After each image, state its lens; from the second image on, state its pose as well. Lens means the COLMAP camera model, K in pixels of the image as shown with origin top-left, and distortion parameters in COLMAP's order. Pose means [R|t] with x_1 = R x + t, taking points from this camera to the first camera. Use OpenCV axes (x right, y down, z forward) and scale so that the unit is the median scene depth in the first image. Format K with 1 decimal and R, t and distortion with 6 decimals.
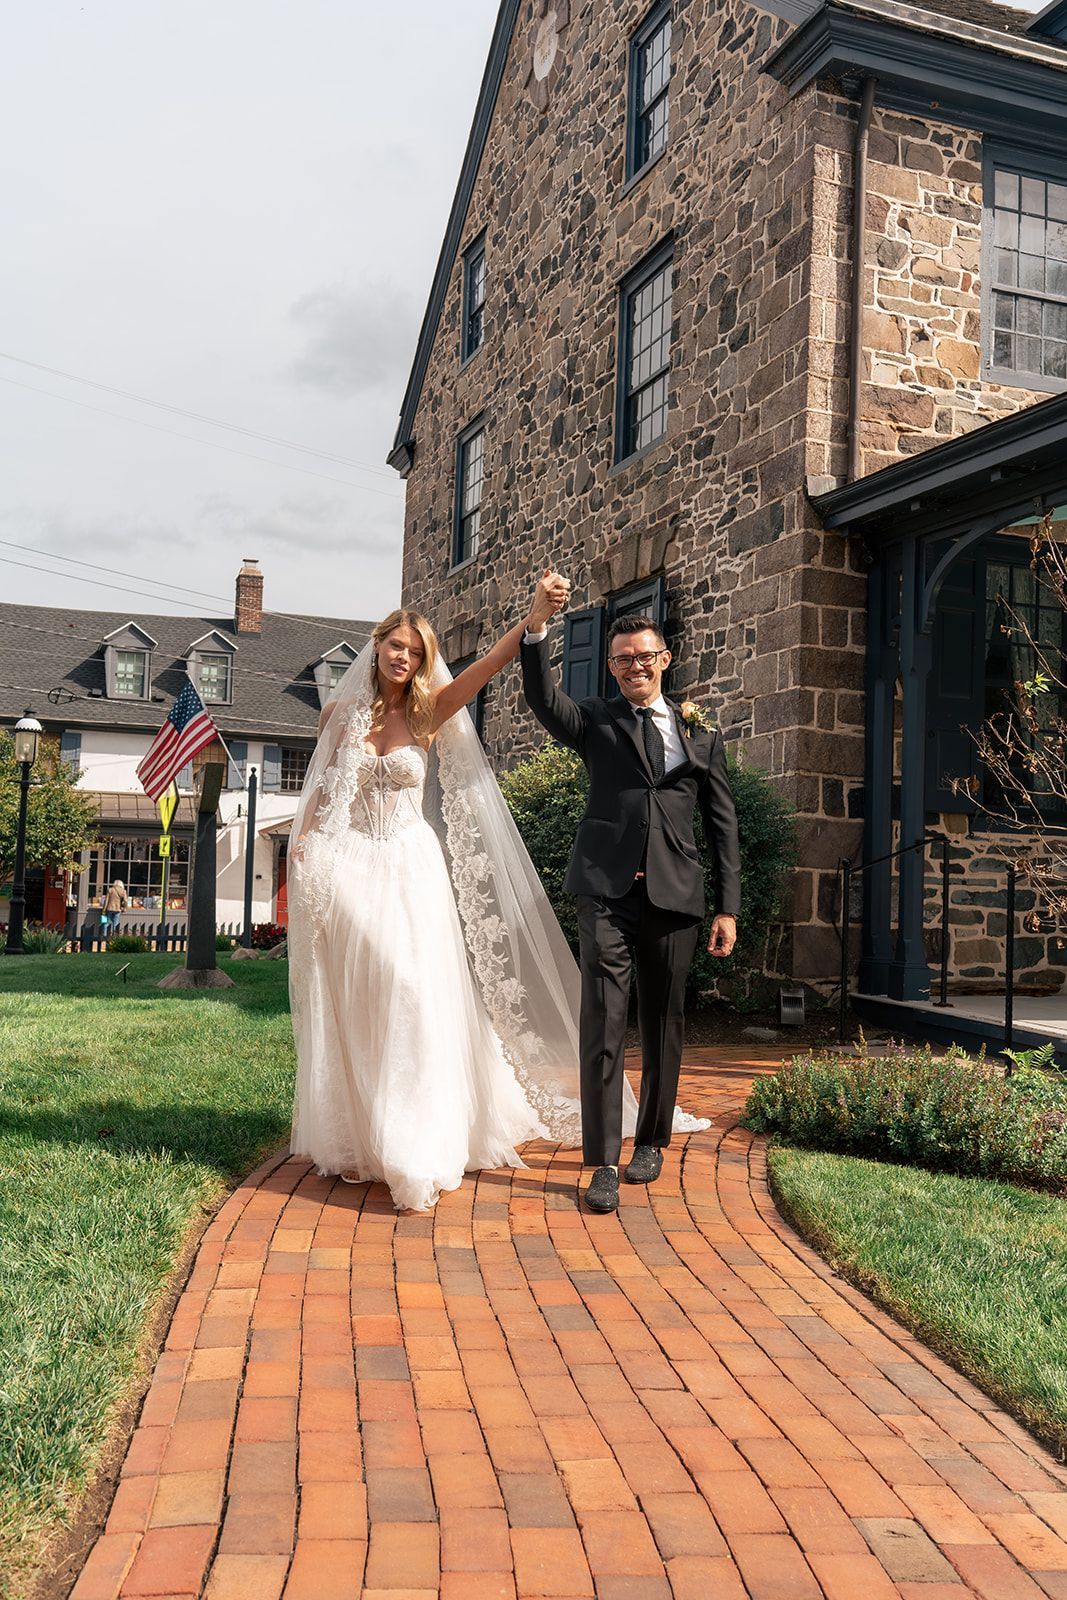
lens RADIAL K [[1469.3, 0, 533.5], [0, 1469.3, 800.0], [0, 0, 1]] dist [-0.000598, -0.009188]
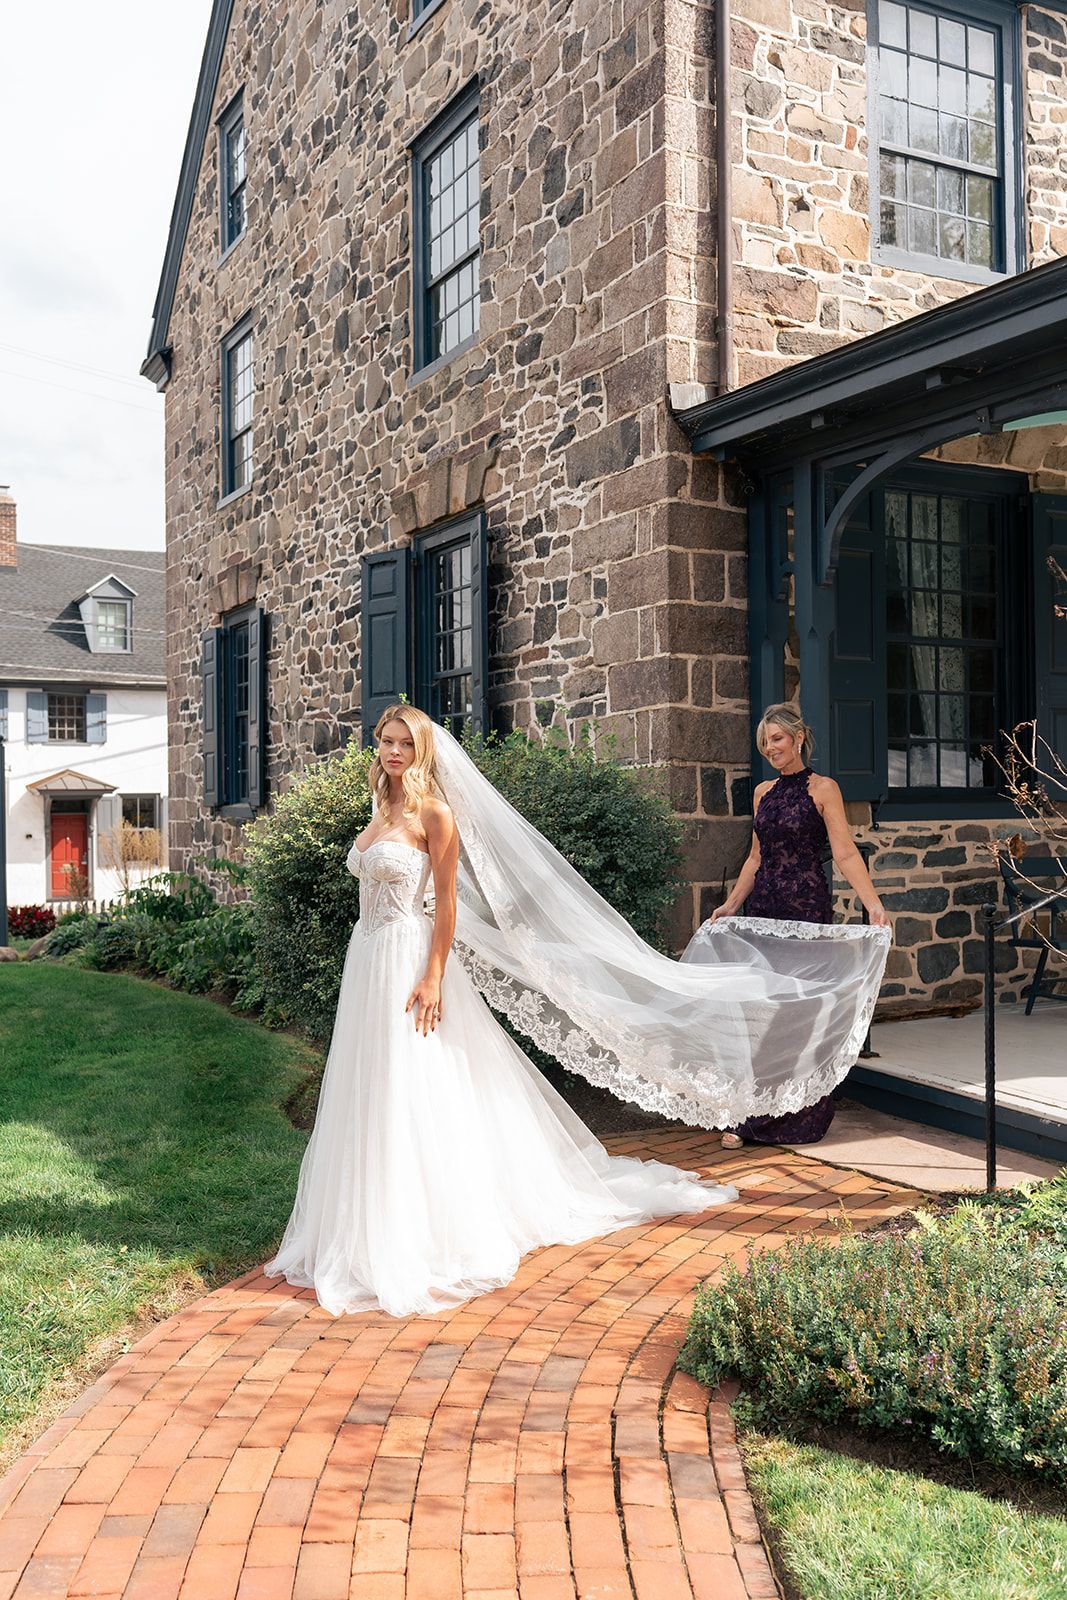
lens RADIAL K [[1469.3, 0, 533.5], [0, 1469.3, 800.0], [0, 0, 1]] dist [-0.000598, -0.009188]
pose [[0.989509, -0.045093, 0.137257, -0.002880], [0.037408, 0.997612, 0.058065, -0.041986], [-0.139547, -0.052321, 0.988832, 0.198552]]
